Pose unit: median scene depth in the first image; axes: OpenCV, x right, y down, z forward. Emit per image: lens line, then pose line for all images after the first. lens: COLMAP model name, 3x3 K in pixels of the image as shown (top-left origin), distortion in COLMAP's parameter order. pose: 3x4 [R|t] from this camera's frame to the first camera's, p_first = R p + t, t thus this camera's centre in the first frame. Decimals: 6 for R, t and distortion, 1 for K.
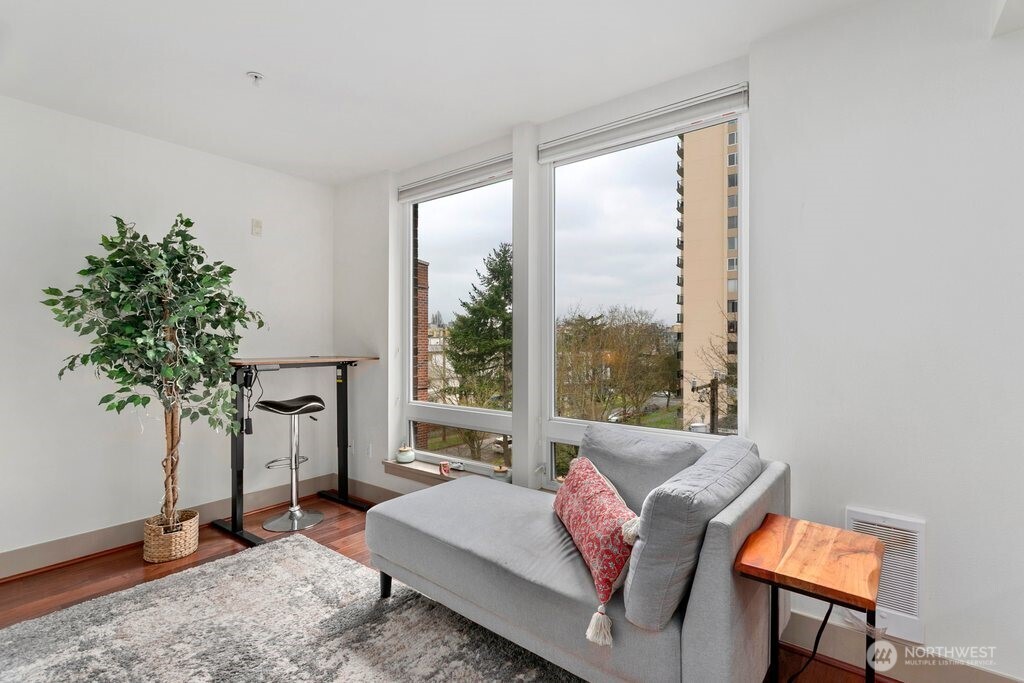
lens RADIAL K [[479.9, 0, 513.8], [0, 479.9, 340.4], [0, 0, 1]] dist [0.005783, 0.000391]
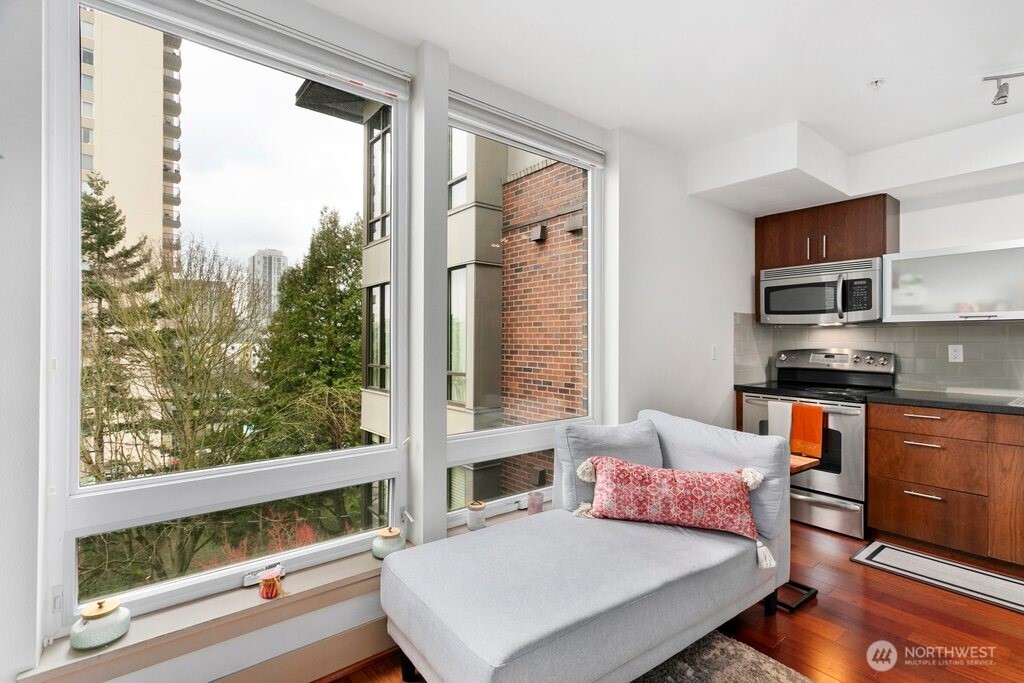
lens RADIAL K [[479.9, 0, 513.6], [0, 479.9, 339.8], [0, 0, 1]] dist [0.005783, 0.000391]
pose [[0.236357, 0.003643, 0.971659, -0.675323], [-0.006011, 0.999979, -0.002287, -0.001360], [-0.971648, -0.005300, 0.236374, 0.709796]]
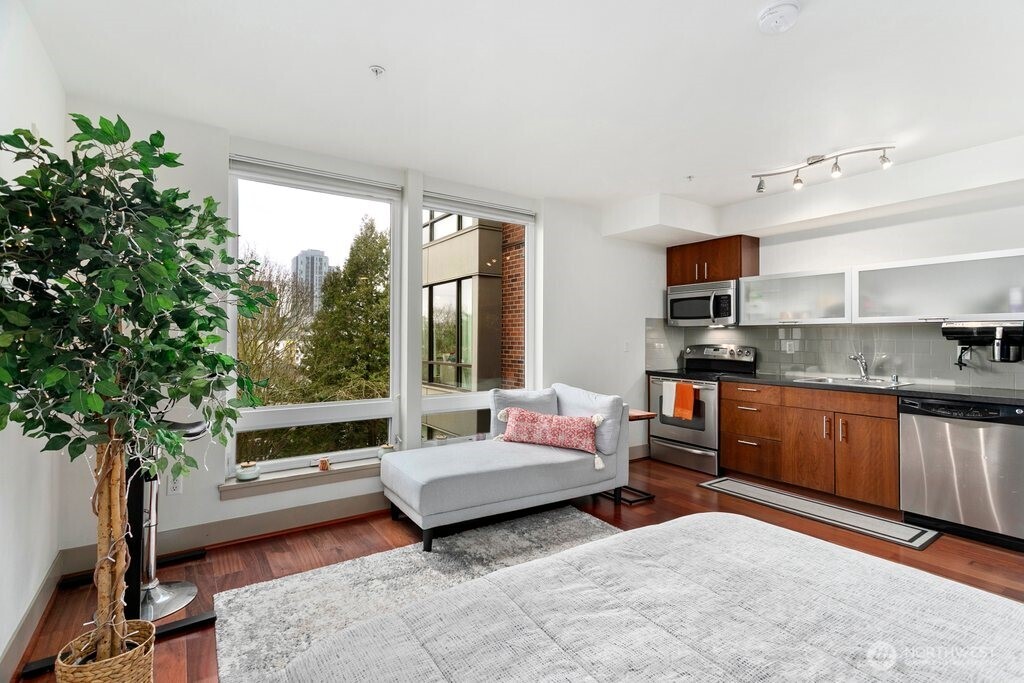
lens RADIAL K [[479.9, 0, 512.8], [0, 479.9, 334.8], [0, 0, 1]] dist [0.005783, 0.000391]
pose [[0.307132, 0.007842, 0.951635, -1.130183], [-0.006302, 0.999961, -0.006207, -0.004566], [-0.951646, -0.004091, 0.307169, 0.355131]]
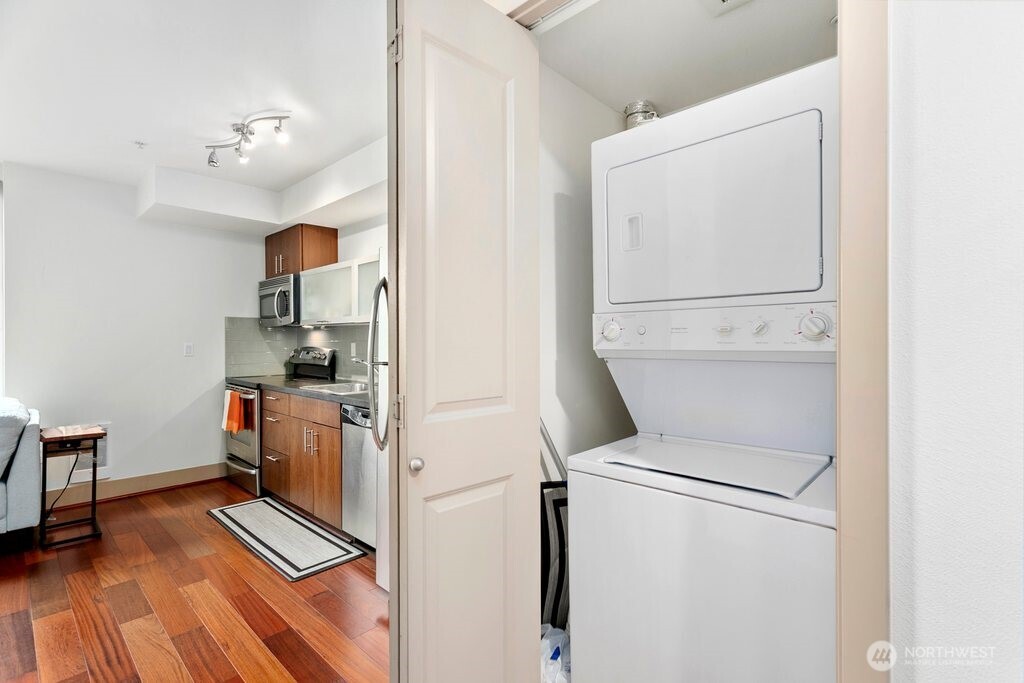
lens RADIAL K [[479.9, 0, 516.8], [0, 479.9, 342.2], [0, 0, 1]] dist [0.005783, 0.000391]
pose [[0.094887, -0.000462, 0.995488, -0.728455], [-0.004061, 0.999991, 0.000852, -0.004007], [-0.995480, -0.004123, 0.094884, -0.659342]]
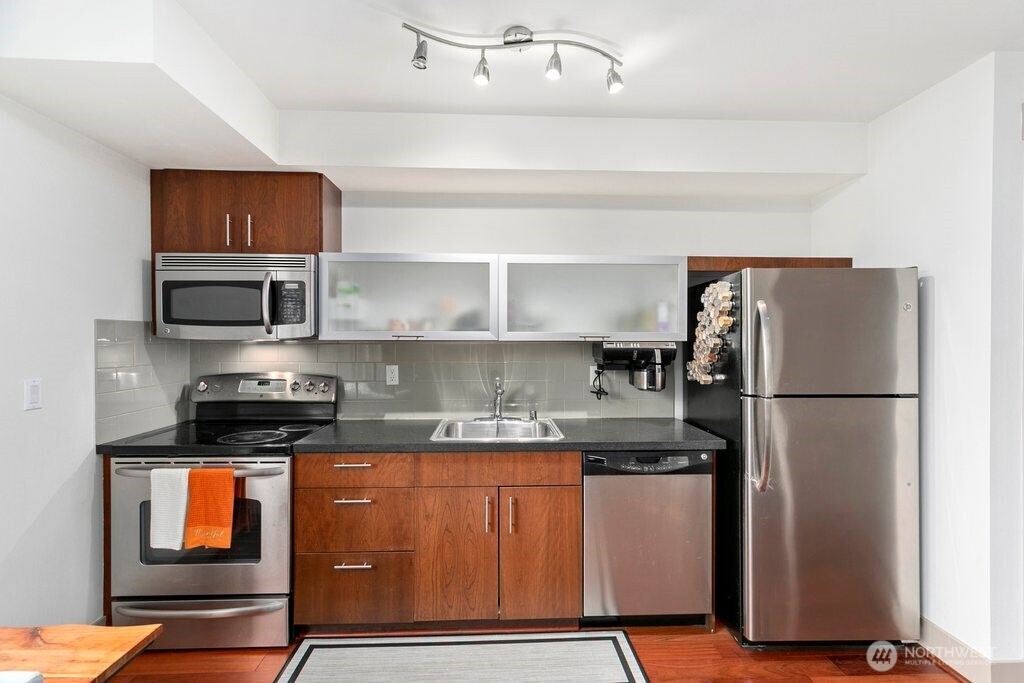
lens RADIAL K [[479.9, 0, 511.6], [0, 479.9, 342.9], [0, 0, 1]] dist [0.005783, 0.000391]
pose [[-0.644362, -0.005368, 0.764701, -0.254567], [-0.003161, 0.999986, 0.004357, -0.050835], [-0.764714, 0.000390, -0.644370, 0.424030]]
